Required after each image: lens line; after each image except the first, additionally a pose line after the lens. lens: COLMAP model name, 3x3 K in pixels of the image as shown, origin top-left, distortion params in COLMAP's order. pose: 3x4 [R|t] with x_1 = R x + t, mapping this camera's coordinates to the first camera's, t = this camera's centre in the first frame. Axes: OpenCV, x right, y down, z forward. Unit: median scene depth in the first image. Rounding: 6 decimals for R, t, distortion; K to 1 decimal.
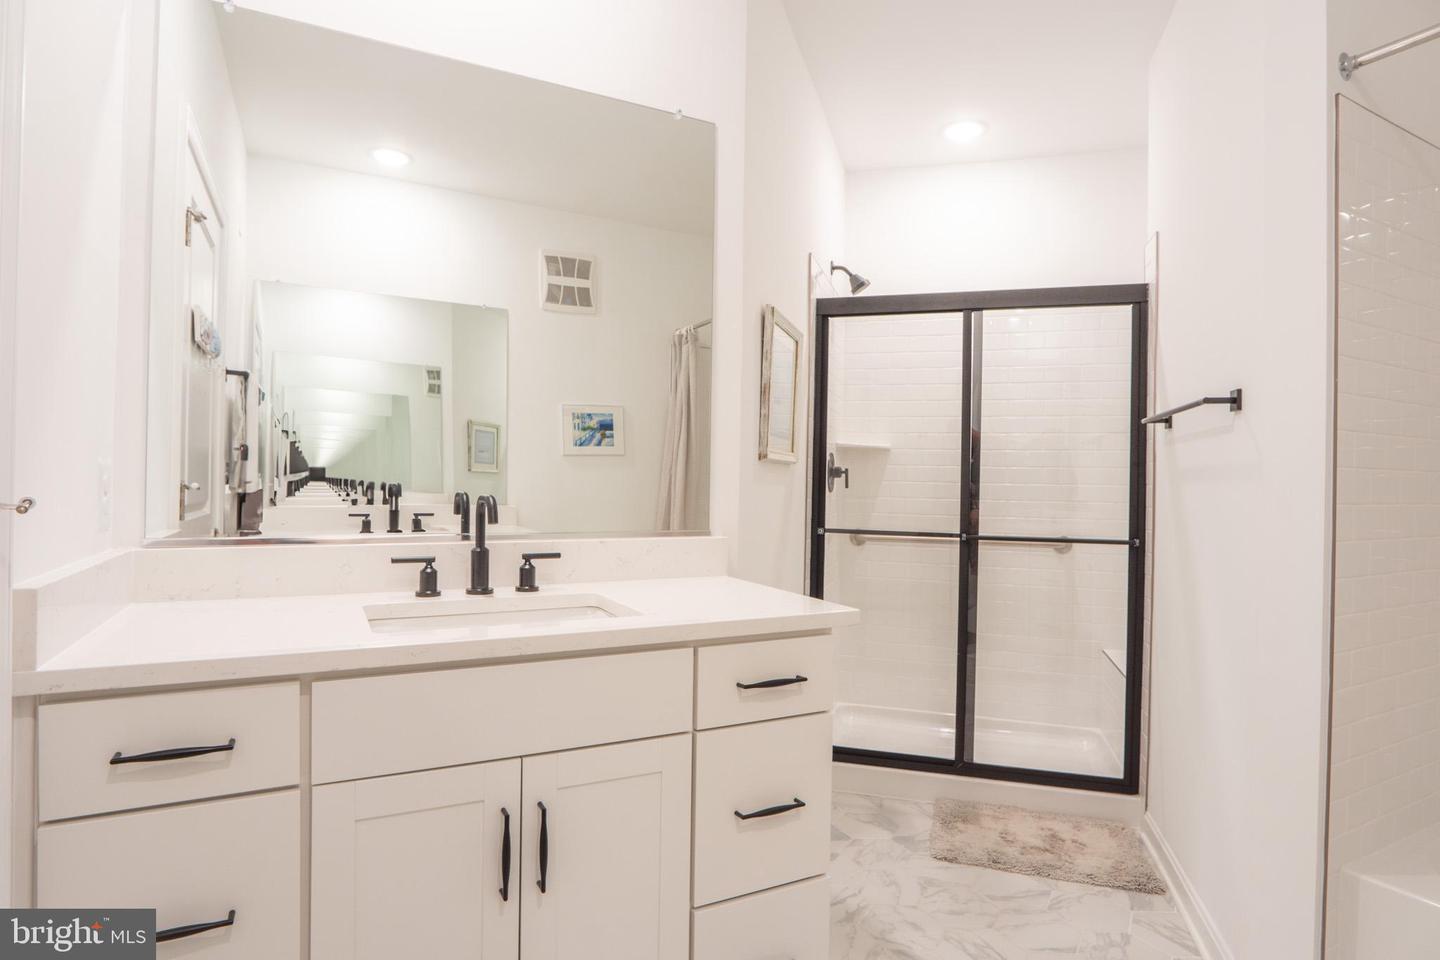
lens RADIAL K [[773.3, 0, 711.8], [0, 773.3, 477.0], [0, 0, 1]] dist [-0.023705, 0.001672]
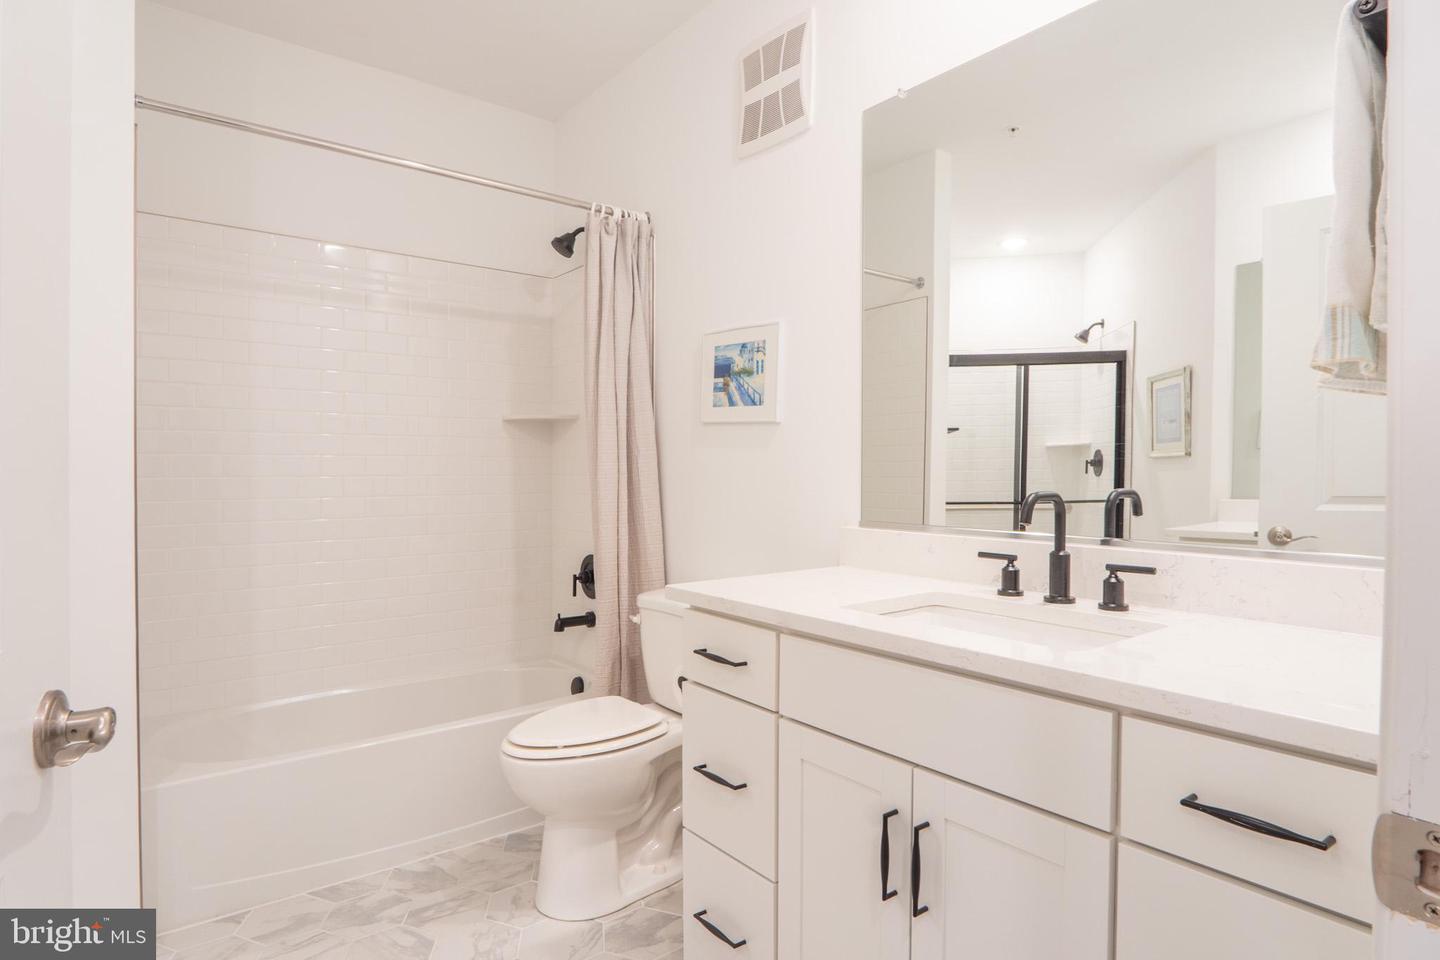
lens RADIAL K [[773.3, 0, 732.6], [0, 773.3, 470.3], [0, 0, 1]] dist [-0.023705, 0.001672]
pose [[0.195322, -0.021938, -0.980494, 0.494091], [0.000644, 0.999752, -0.022241, 0.018547], [0.980739, 0.003713, 0.195288, 0.459685]]
